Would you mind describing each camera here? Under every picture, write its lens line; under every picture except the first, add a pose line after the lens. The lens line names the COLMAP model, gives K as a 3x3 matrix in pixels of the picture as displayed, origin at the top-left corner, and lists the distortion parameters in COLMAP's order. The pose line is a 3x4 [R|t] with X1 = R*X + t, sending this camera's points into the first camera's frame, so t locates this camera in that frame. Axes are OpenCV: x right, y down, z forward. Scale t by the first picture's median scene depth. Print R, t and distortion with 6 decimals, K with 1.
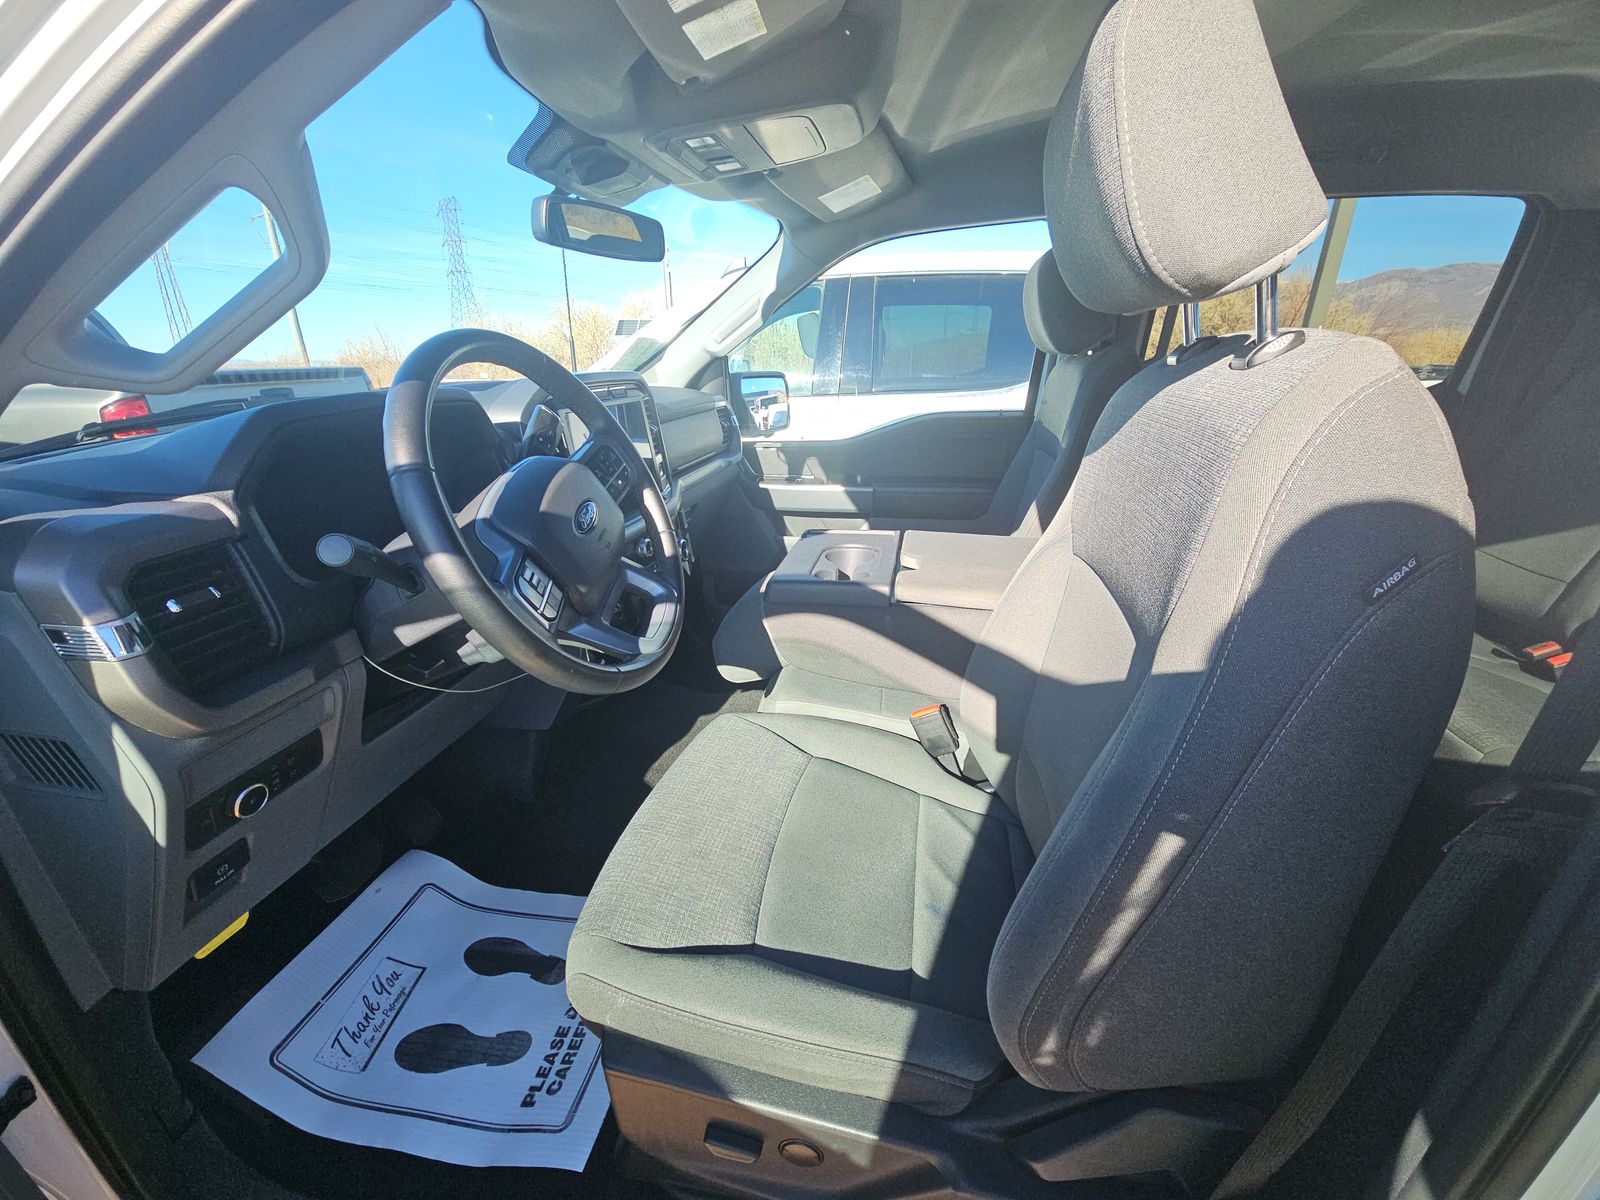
lens RADIAL K [[598.3, 0, 795.4], [0, 598.3, 592.7], [0, 0, 1]] dist [0.000072, -0.011665]
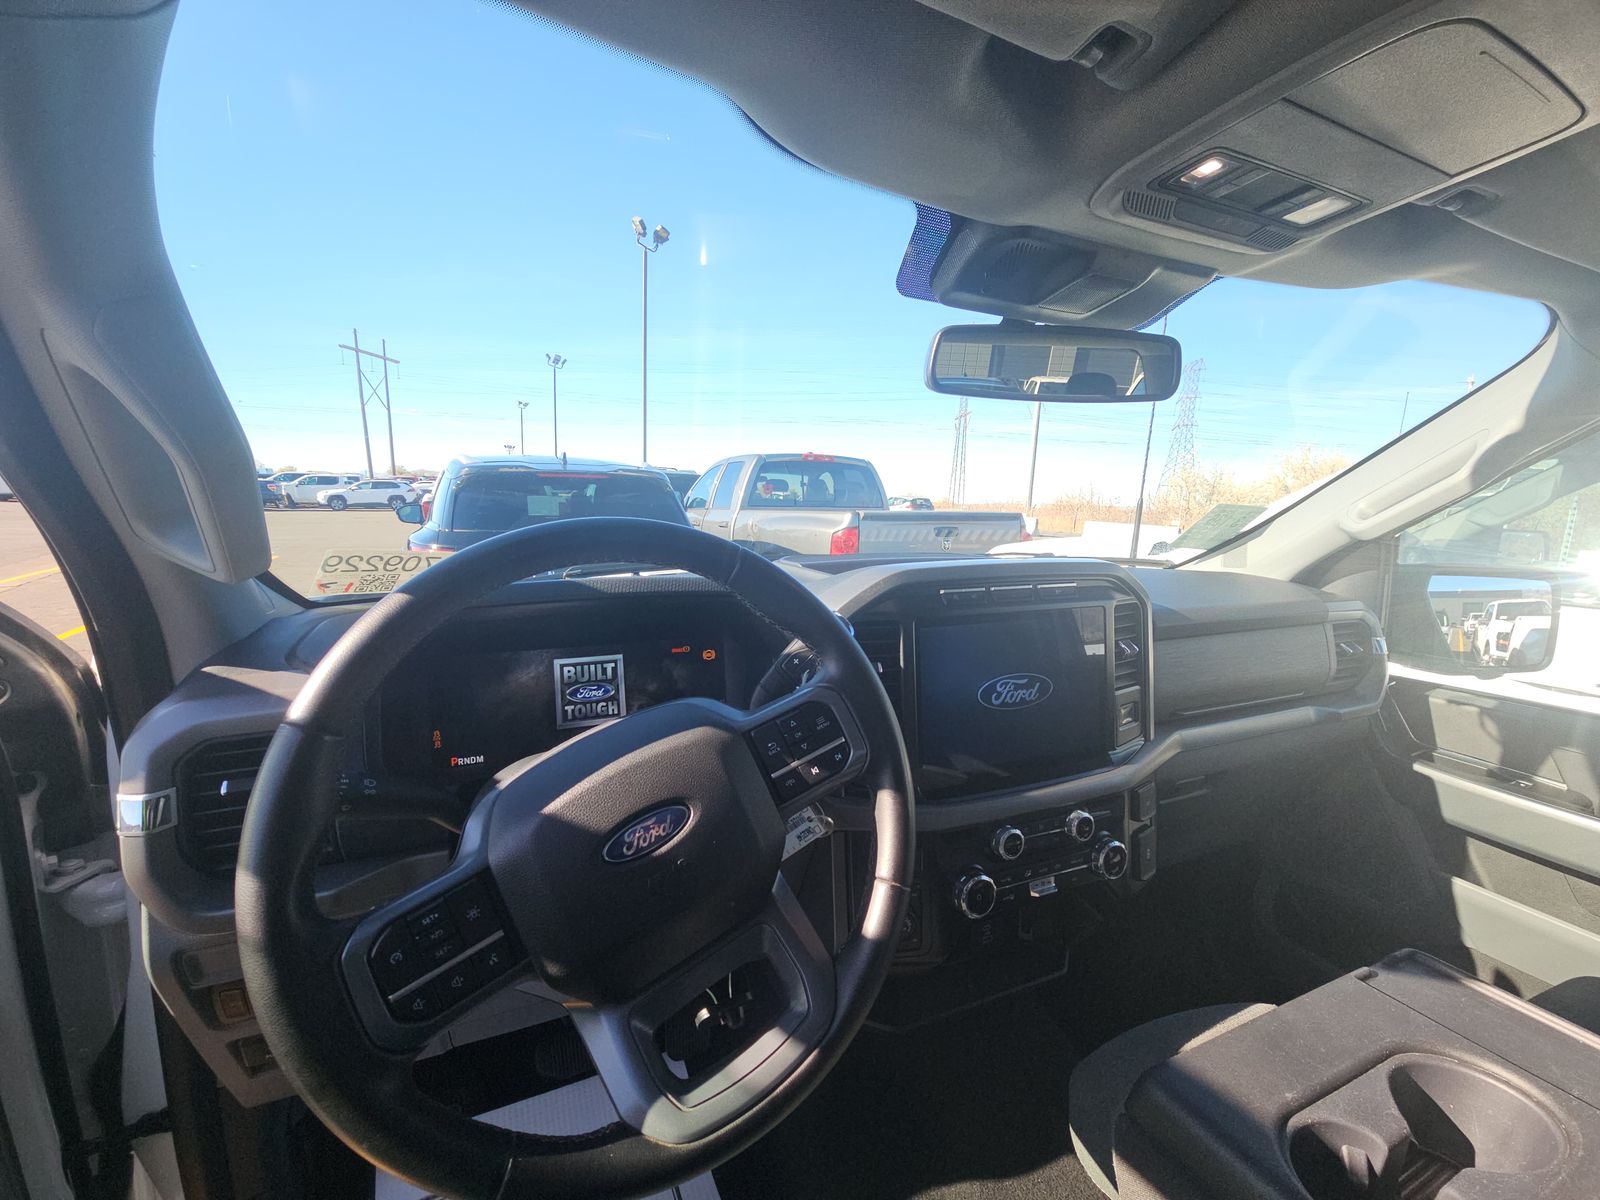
lens RADIAL K [[598.3, 0, 795.4], [0, 598.3, 592.7], [0, 0, 1]] dist [0.000072, -0.011665]
pose [[0.540623, 0.152847, -0.827264, 0.053261], [-0.336339, 0.940616, -0.046009, -0.117412], [0.771105, 0.303115, 0.559927, 0.234774]]
